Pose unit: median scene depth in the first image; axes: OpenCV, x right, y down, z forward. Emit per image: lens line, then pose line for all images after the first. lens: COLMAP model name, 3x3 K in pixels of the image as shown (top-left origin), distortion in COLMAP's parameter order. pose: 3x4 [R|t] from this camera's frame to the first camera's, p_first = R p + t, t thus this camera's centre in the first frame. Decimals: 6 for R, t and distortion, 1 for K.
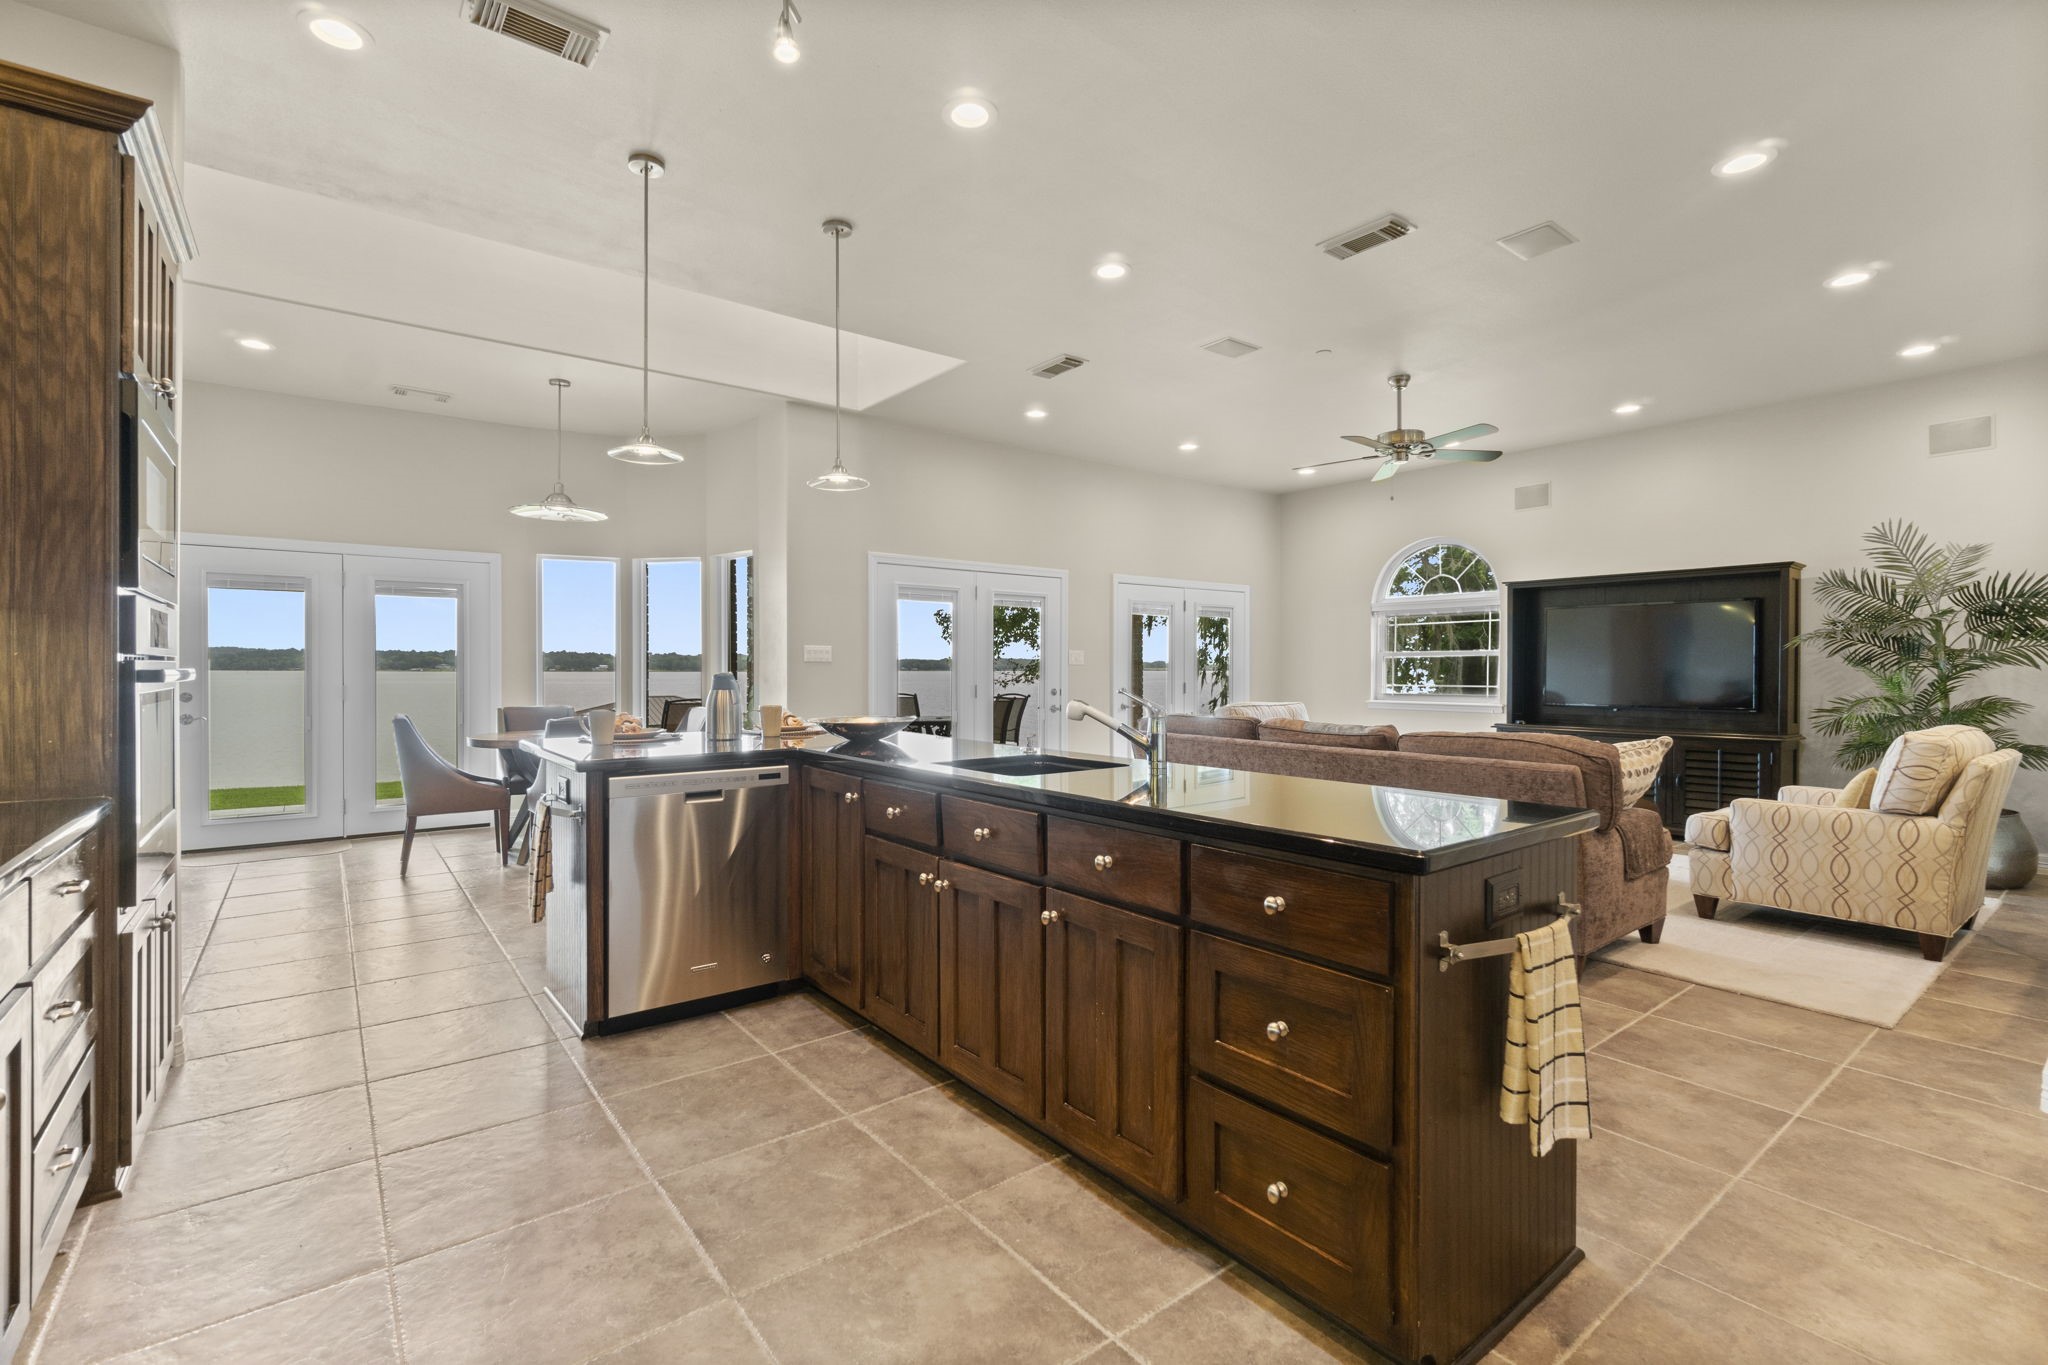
lens RADIAL K [[903.0, 0, 1005.7], [0, 903.0, 684.0], [0, 0, 1]] dist [0.004605, 0.000154]
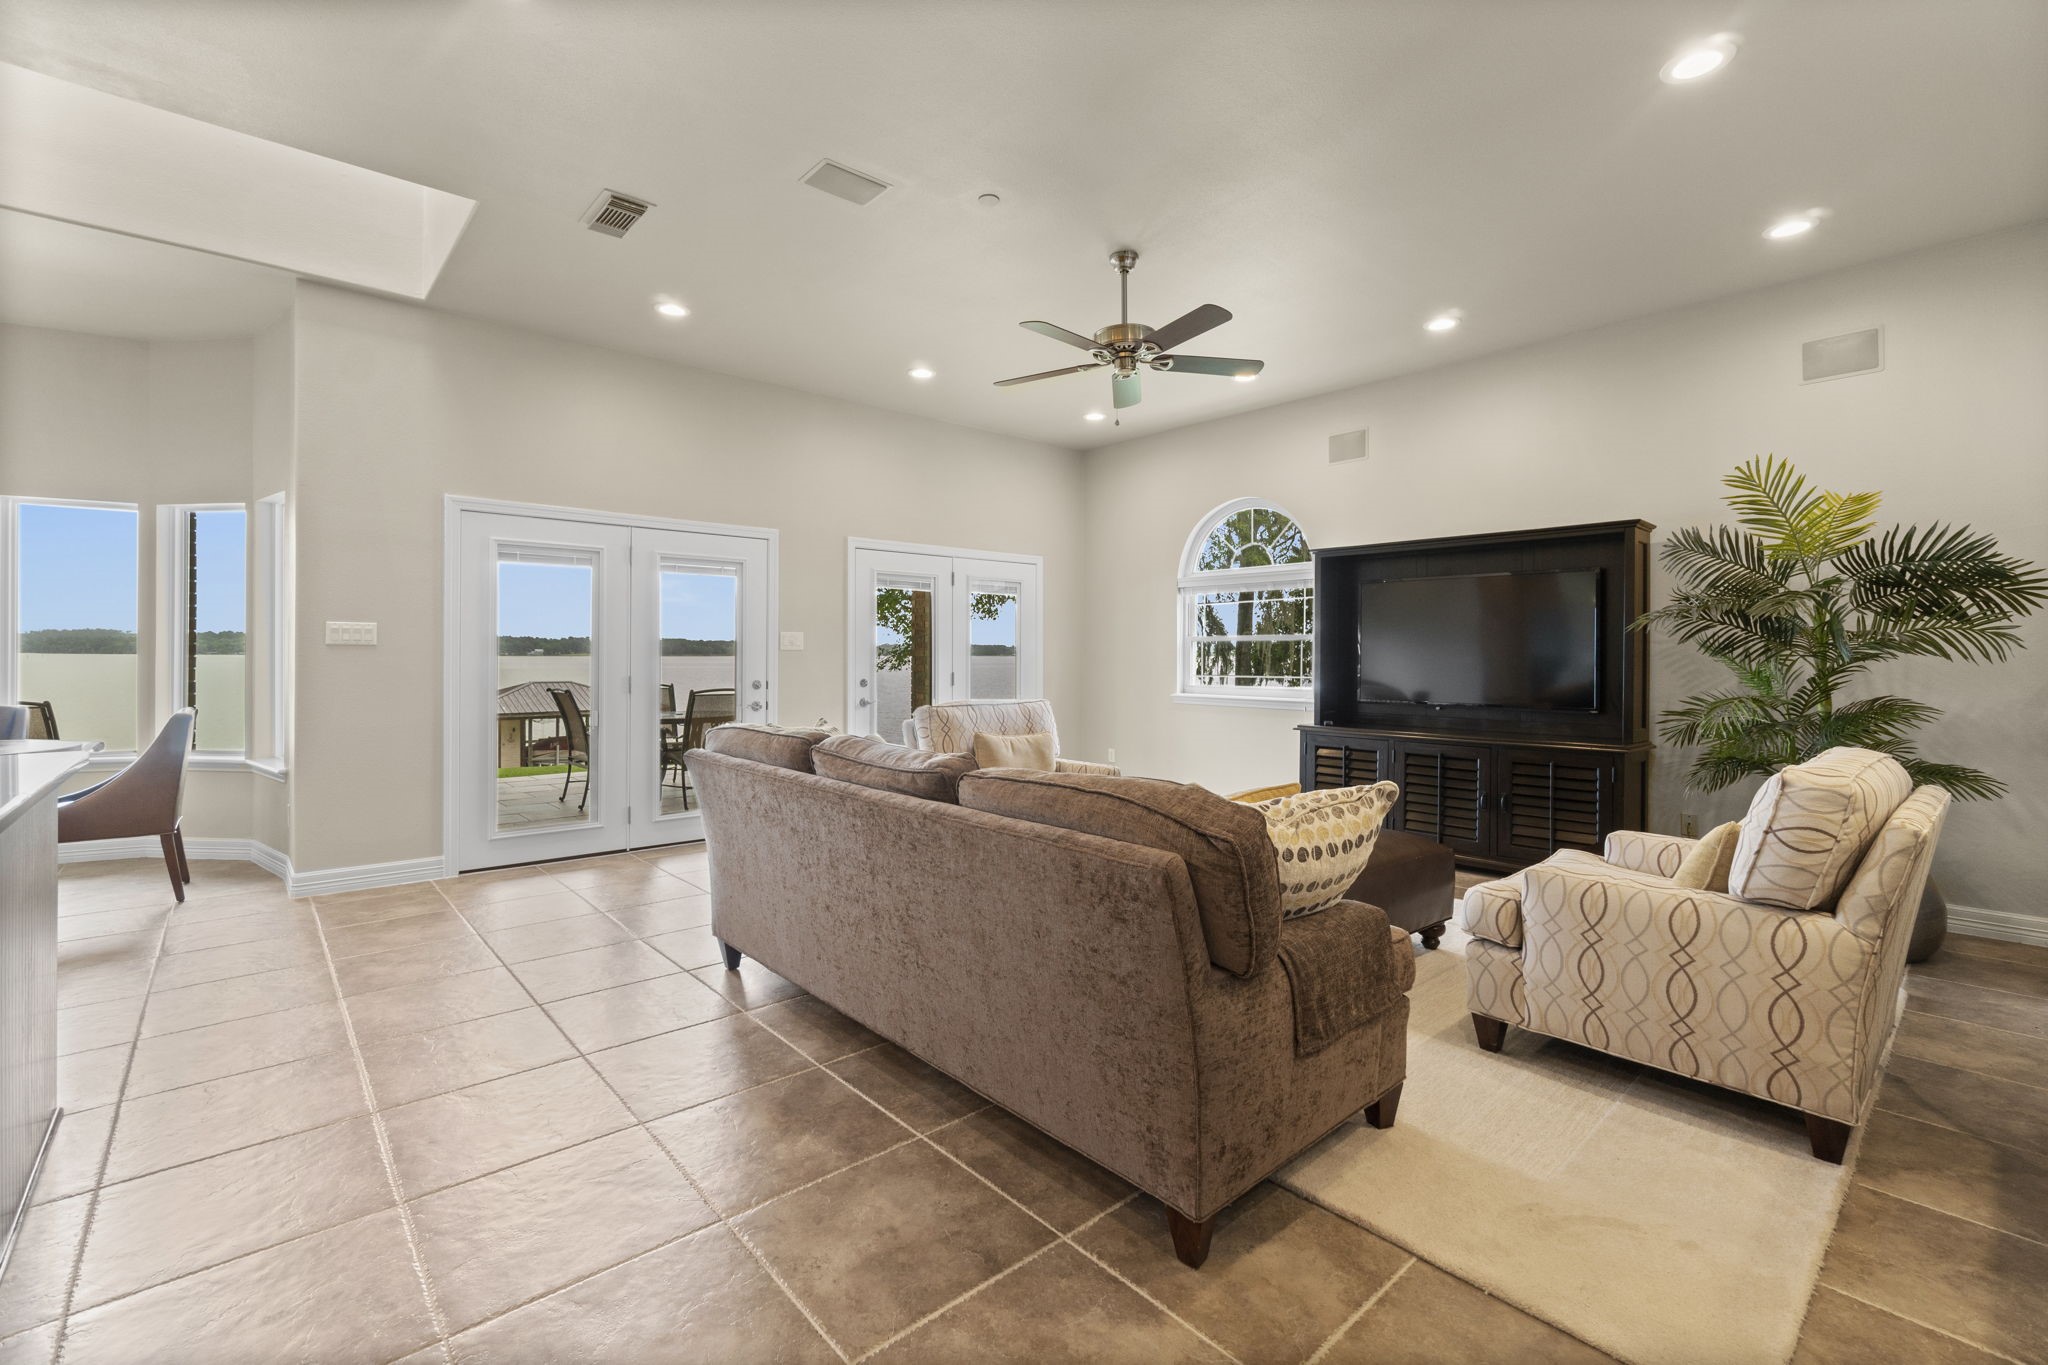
lens RADIAL K [[885.2, 0, 1002.8], [0, 885.2, 665.5], [0, 0, 1]] dist [-0.009955, 0.004919]
pose [[0.997740, 0.002037, 0.067163, 0.328430], [-0.001751, 0.999989, -0.004319, -0.007521], [-0.067171, 0.004192, 0.997733, 0.339920]]
